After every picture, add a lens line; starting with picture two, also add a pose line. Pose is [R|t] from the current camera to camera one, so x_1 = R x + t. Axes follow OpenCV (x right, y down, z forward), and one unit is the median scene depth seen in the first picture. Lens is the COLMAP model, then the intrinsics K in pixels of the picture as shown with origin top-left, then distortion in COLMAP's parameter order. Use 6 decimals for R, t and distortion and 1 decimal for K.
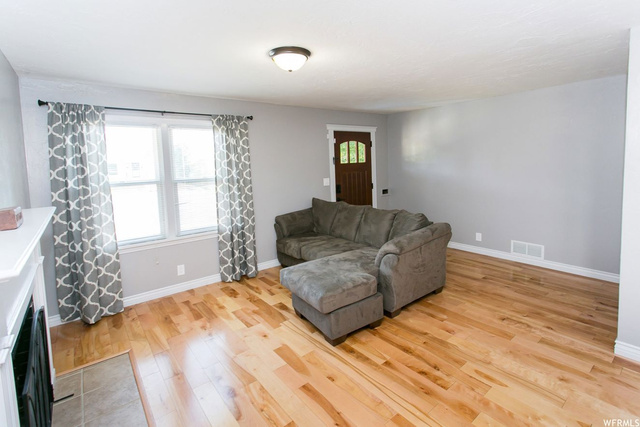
lens RADIAL K [[312.2, 0, 321.5], [0, 312.2, 187.1], [0, 0, 1]] dist [0.009233, 0.000362]
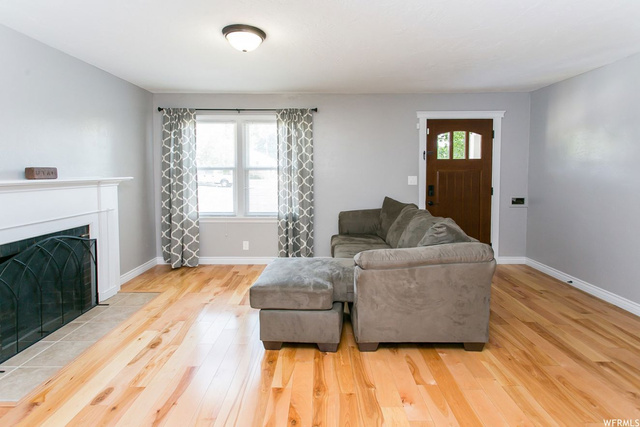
lens RADIAL K [[312.2, 0, 321.5], [0, 312.2, 187.1], [0, 0, 1]] dist [0.009233, 0.000362]
pose [[0.777112, 0.064963, -0.626001, 0.479578], [-0.077506, 0.996966, 0.007245, 0.019269], [0.624572, 0.042889, 0.779789, 0.264077]]
